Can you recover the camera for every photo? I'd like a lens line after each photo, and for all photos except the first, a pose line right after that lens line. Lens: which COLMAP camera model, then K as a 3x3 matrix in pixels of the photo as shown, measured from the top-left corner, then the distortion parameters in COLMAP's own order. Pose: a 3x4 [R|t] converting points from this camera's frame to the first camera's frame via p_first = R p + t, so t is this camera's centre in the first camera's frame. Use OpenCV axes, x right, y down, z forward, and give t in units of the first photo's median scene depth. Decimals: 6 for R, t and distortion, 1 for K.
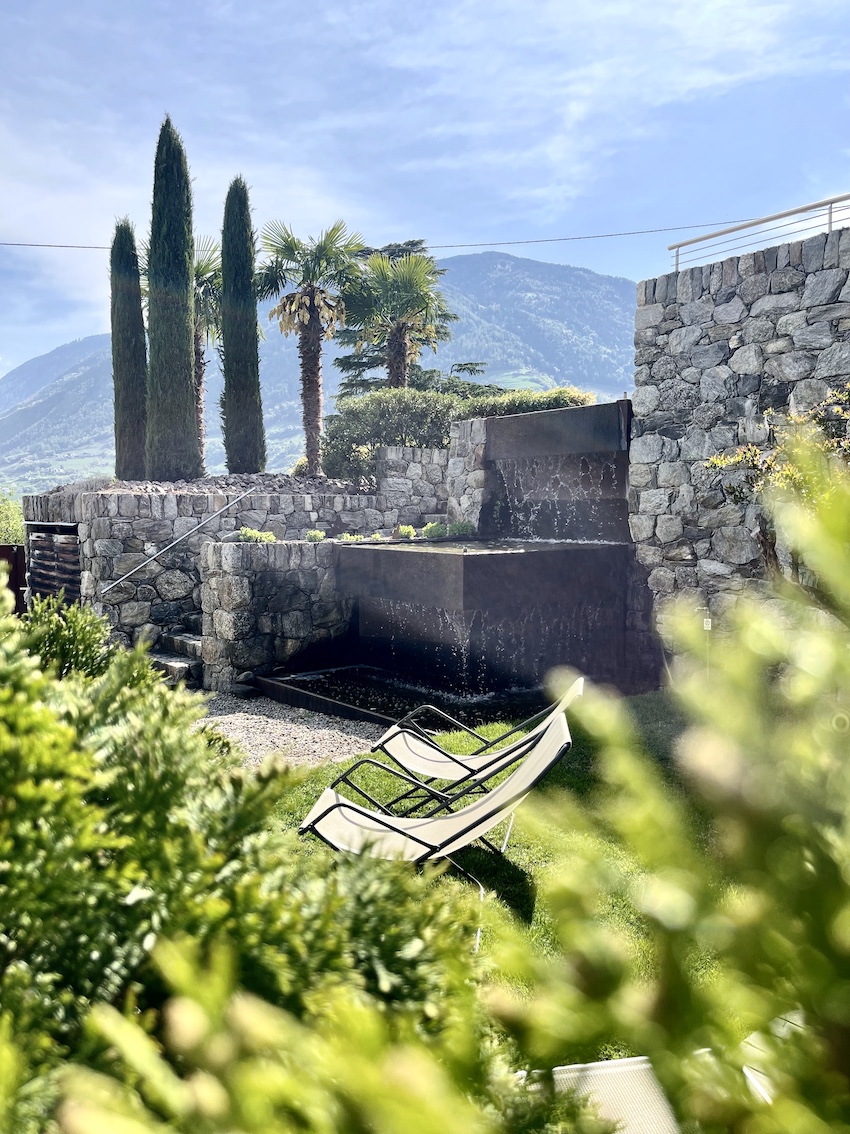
lens RADIAL K [[857.6, 0, 428.8], [0, 857.6, 569.9], [0, 0, 1]] dist [0.054626, -0.072622]
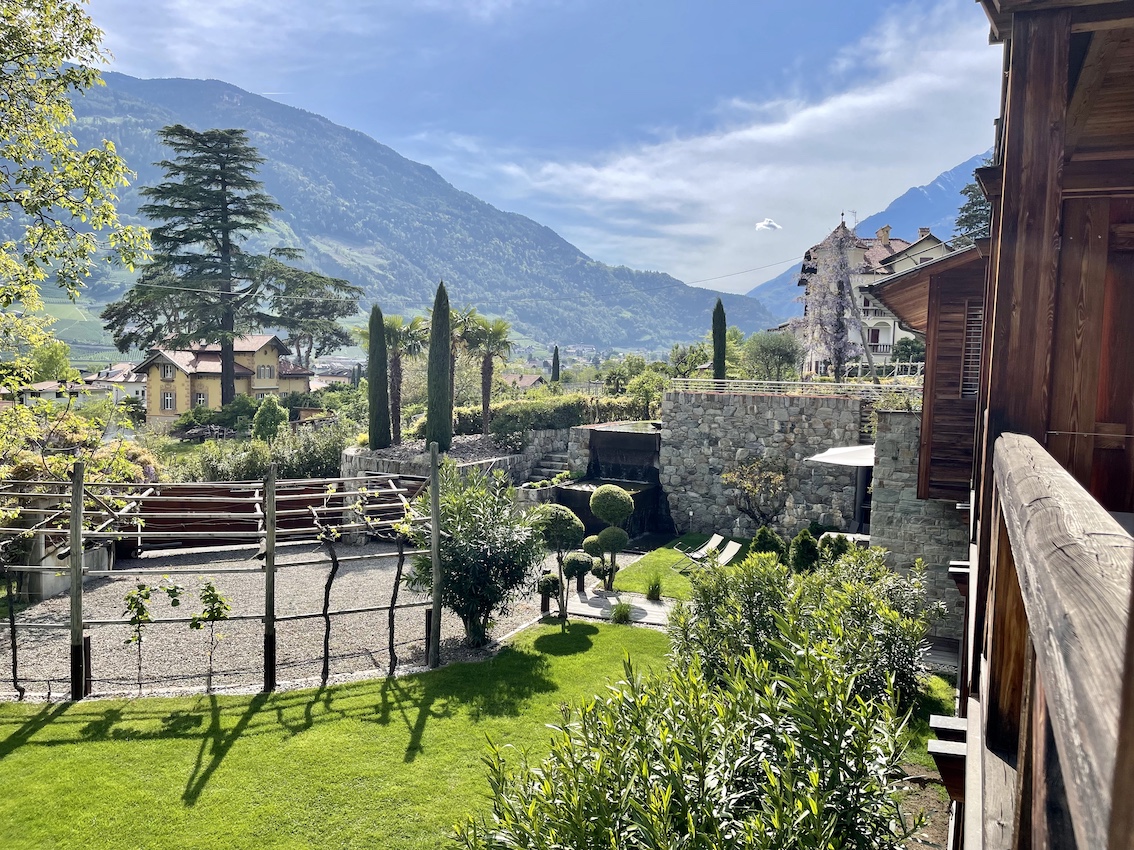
lens RADIAL K [[857.6, 0, 564.0], [0, 857.6, 424.8], [0, 0, 1]] dist [0.054626, -0.072622]
pose [[0.898233, 0.001071, 0.439519, -1.351869], [-0.001708, 0.999998, 0.001054, -0.240704], [-0.439517, -0.001698, 0.898233, -1.452389]]
